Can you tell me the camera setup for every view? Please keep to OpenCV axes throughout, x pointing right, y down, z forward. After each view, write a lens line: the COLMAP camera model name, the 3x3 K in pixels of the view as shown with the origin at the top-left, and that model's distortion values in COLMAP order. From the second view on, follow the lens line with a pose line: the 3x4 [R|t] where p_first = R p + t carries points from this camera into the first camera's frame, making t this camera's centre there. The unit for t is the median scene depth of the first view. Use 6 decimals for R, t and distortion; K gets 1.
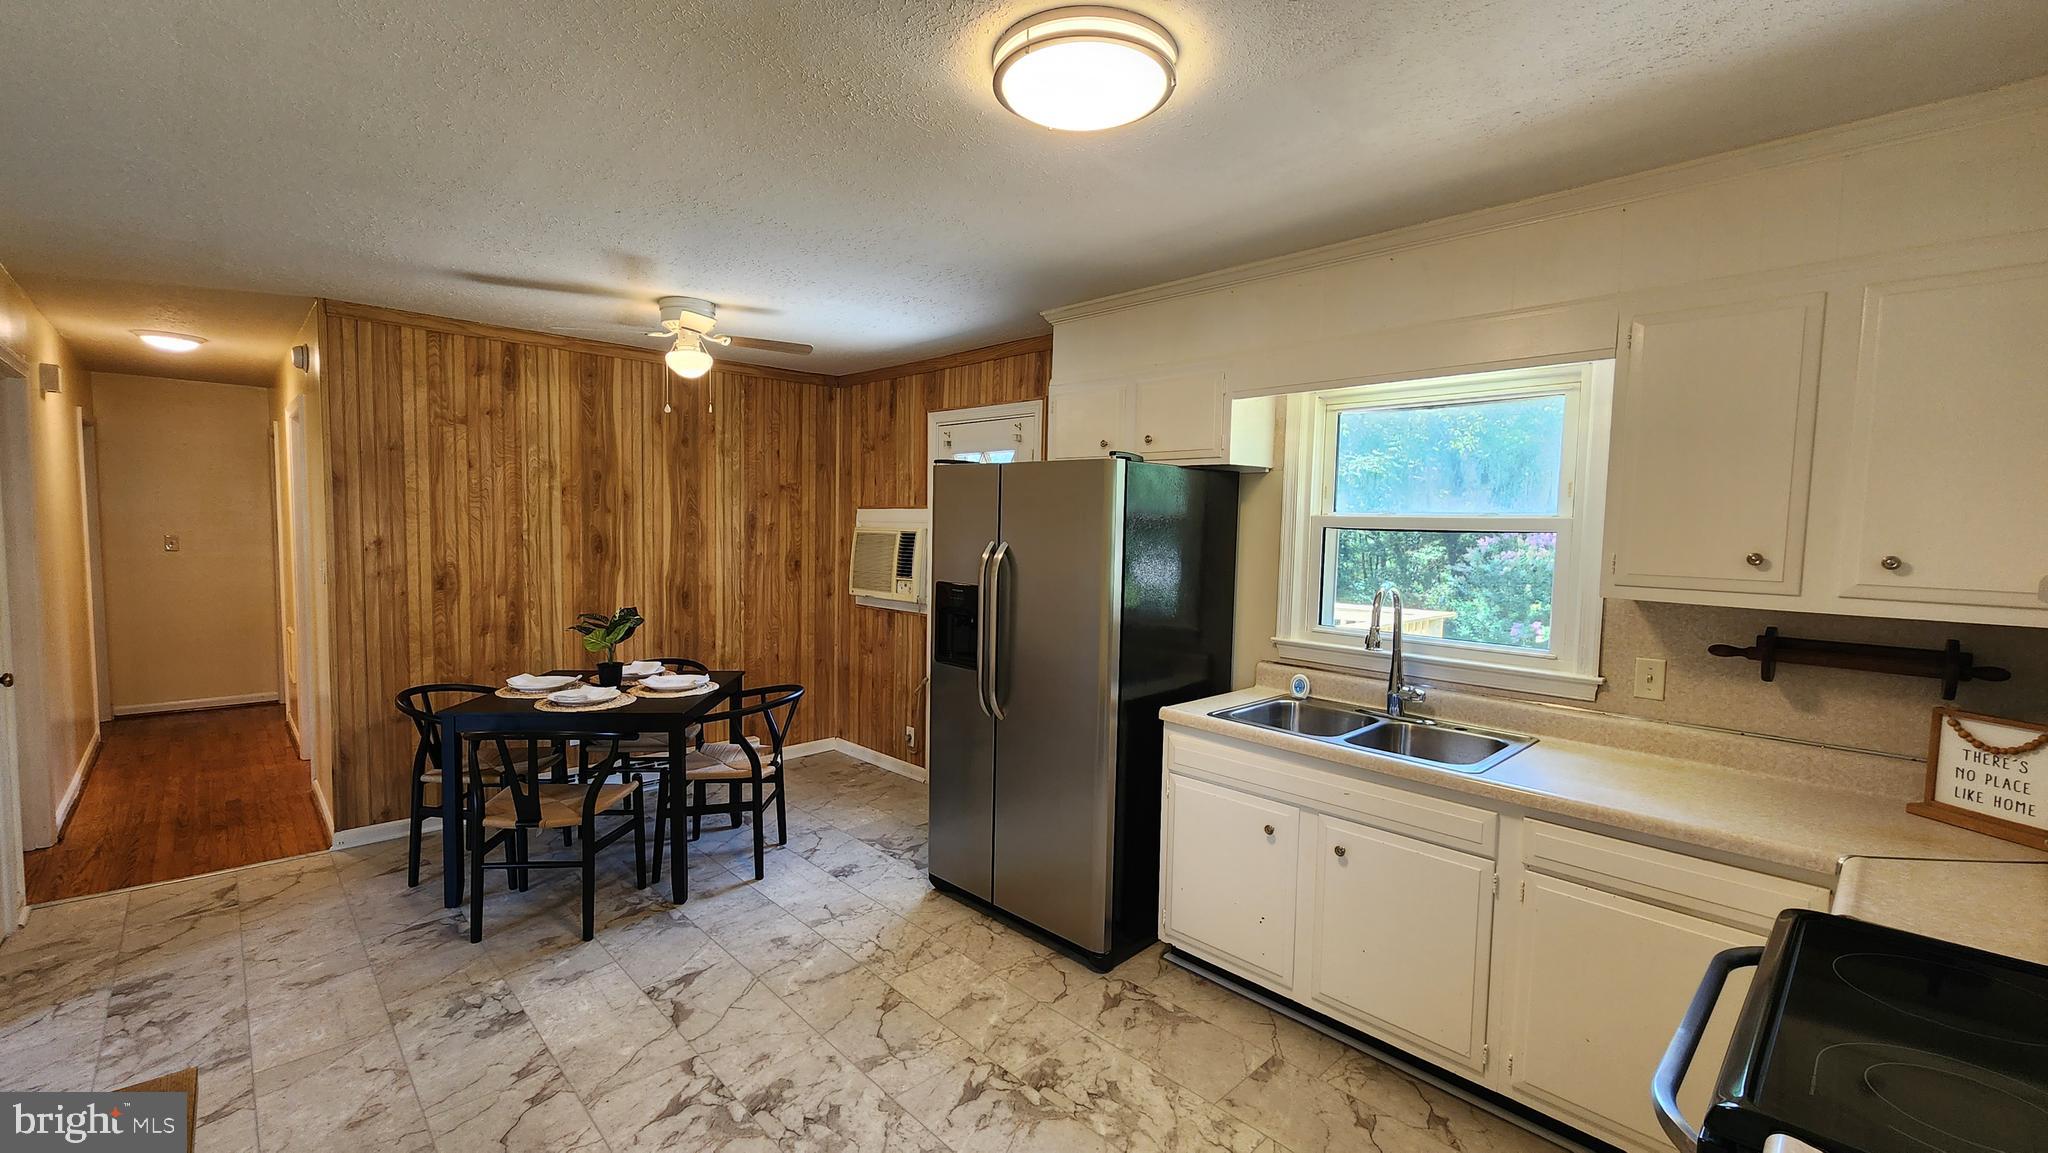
lens RADIAL K [[842.3, 0, 1016.7], [0, 842.3, 578.0], [0, 0, 1]] dist [0.004202, -0.002526]
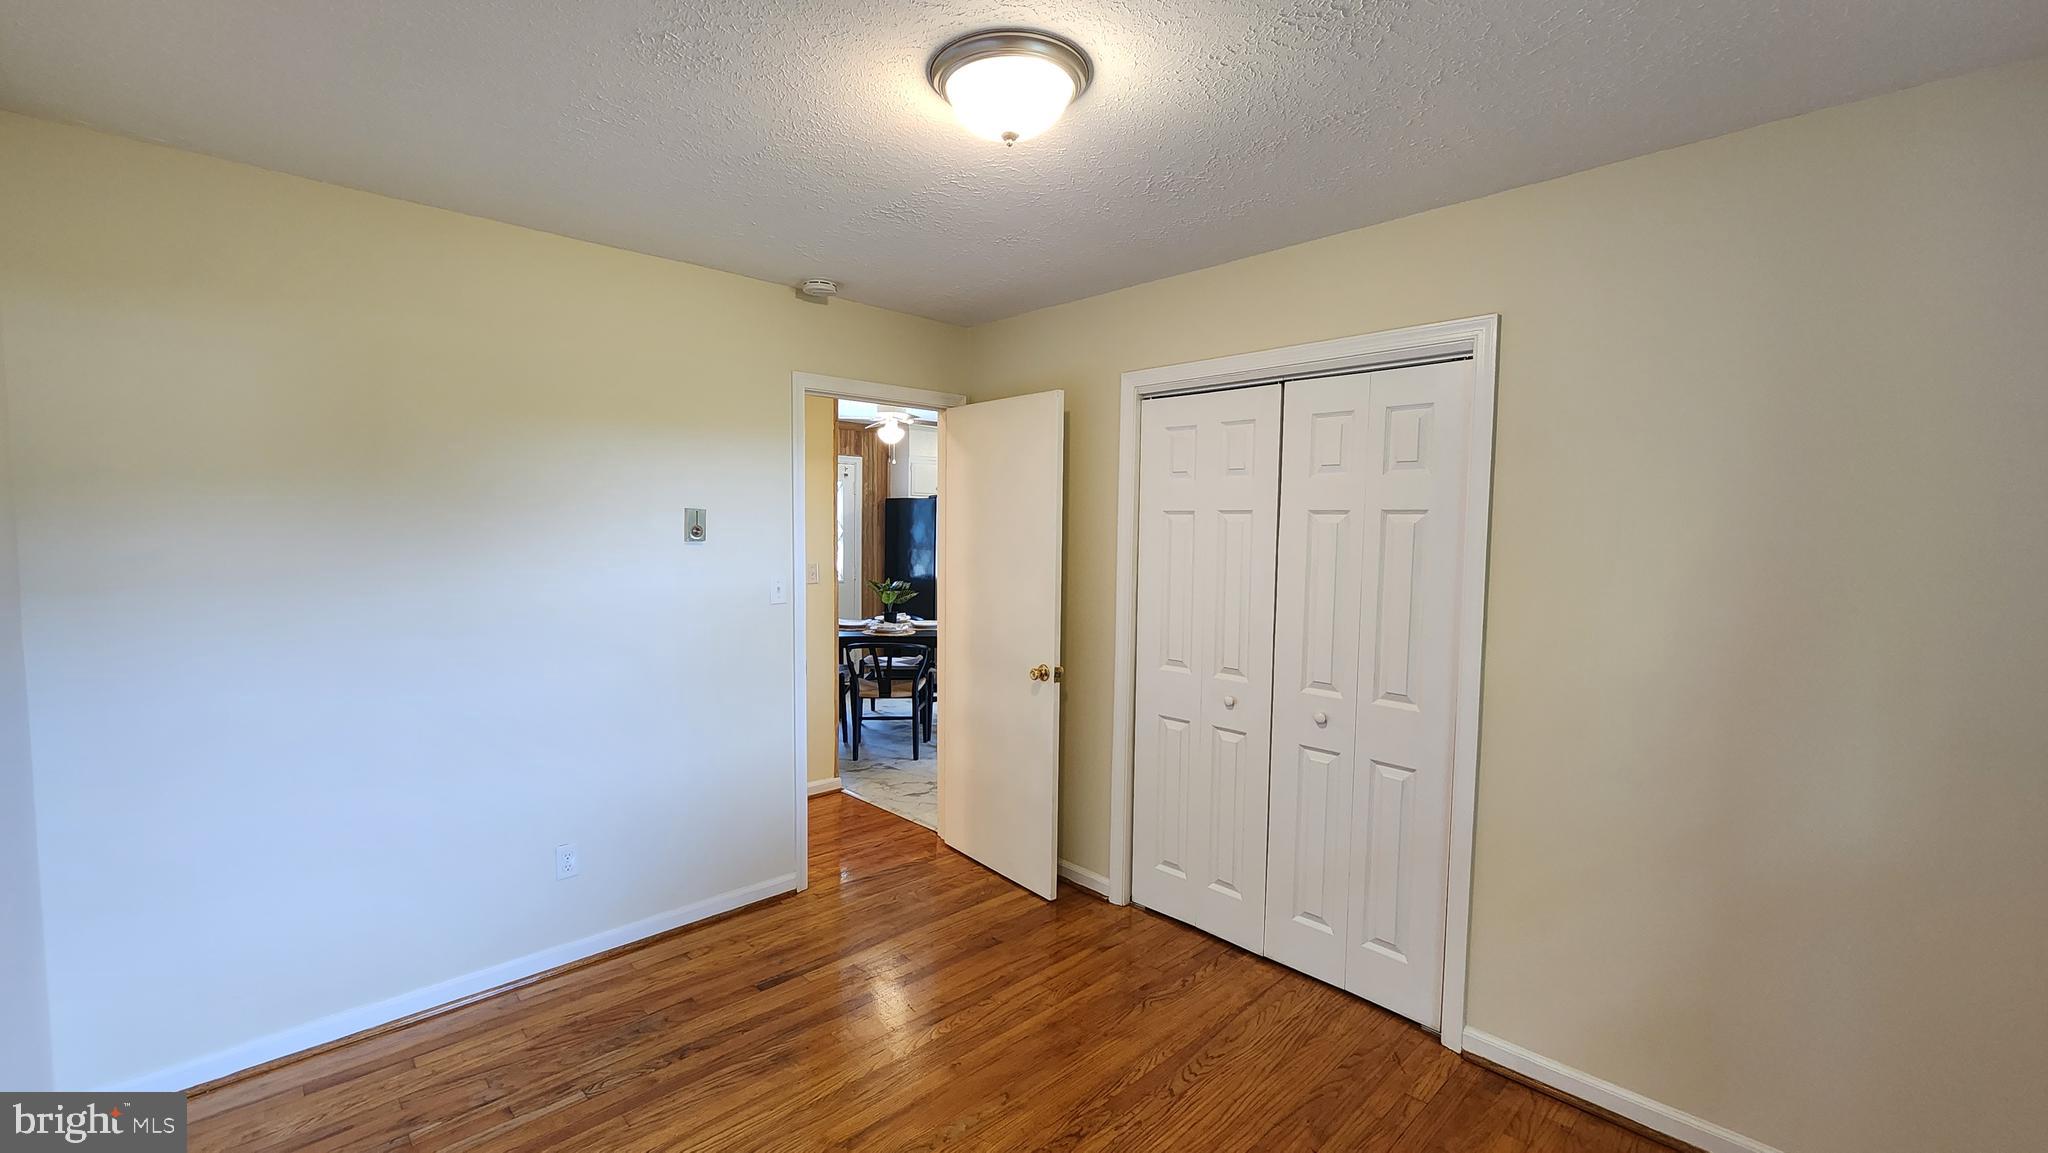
lens RADIAL K [[842.3, 0, 1016.3], [0, 842.3, 563.0], [0, 0, 1]] dist [0.004202, -0.002526]
pose [[-0.007914, -0.058586, 0.998251, -1.961819], [0.055447, 0.996721, 0.058935, -0.068506], [-0.998430, 0.055816, -0.004640, 0.701059]]
